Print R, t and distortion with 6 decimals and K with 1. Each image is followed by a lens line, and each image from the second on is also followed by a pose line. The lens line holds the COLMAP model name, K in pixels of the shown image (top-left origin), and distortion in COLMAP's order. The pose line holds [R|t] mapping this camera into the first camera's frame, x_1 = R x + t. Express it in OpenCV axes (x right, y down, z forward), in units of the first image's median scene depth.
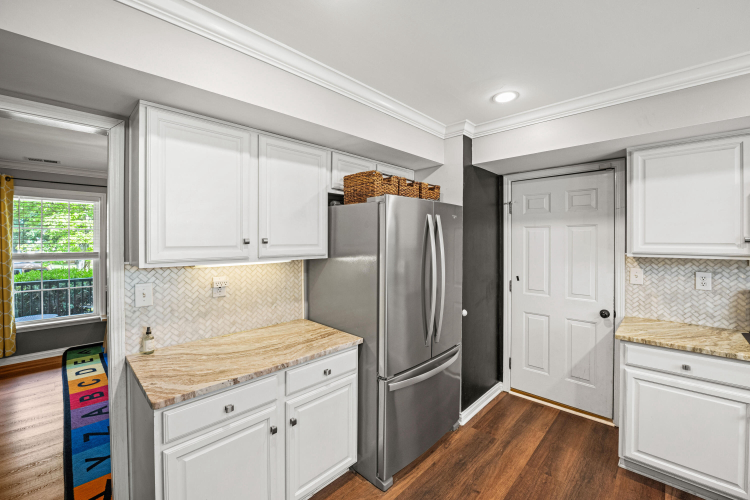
lens RADIAL K [[307.1, 0, 372.7], [0, 307.1, 240.8], [0, 0, 1]] dist [-0.024104, 0.001828]
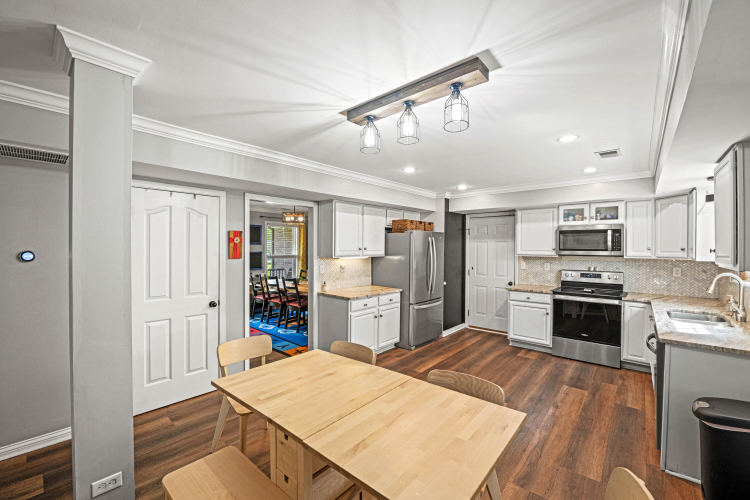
lens RADIAL K [[307.1, 0, 374.4], [0, 307.1, 250.6], [0, 0, 1]] dist [-0.024104, 0.001828]
pose [[0.998702, 0.004119, 0.050767, -0.339937], [-0.004626, 0.999940, 0.009881, -0.006721], [-0.050724, -0.010103, 0.998662, -1.258335]]
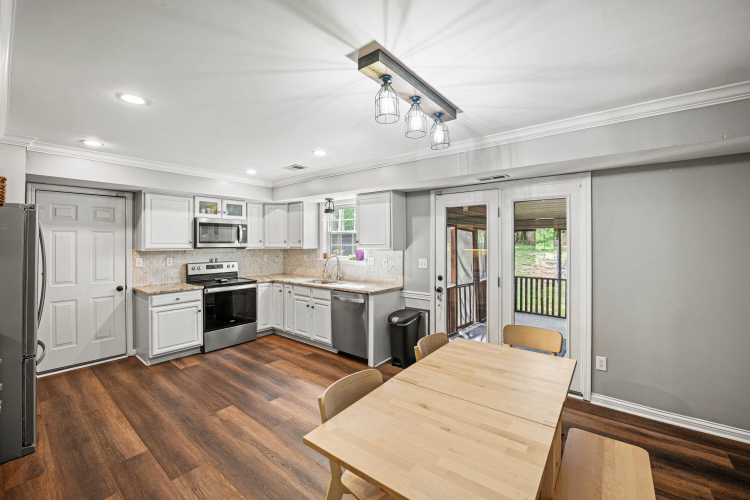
lens RADIAL K [[307.1, 0, 374.2], [0, 307.1, 242.0], [0, 0, 1]] dist [-0.024104, 0.001828]
pose [[-0.094598, 0.001220, 0.995515, -1.074567], [0.001795, 0.999998, -0.001055, 0.003542], [-0.995514, 0.001687, -0.094600, -0.195934]]
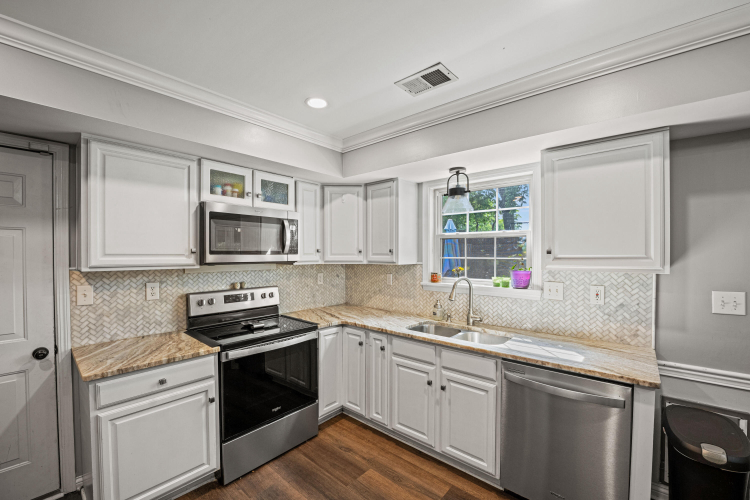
lens RADIAL K [[307.1, 0, 372.5], [0, 307.1, 258.2], [0, 0, 1]] dist [-0.024104, 0.001828]
pose [[-0.050858, -0.015392, 0.998587, 0.027768], [-0.000157, 0.999881, 0.015404, 0.004838], [-0.998706, 0.000626, -0.050854, 0.290727]]
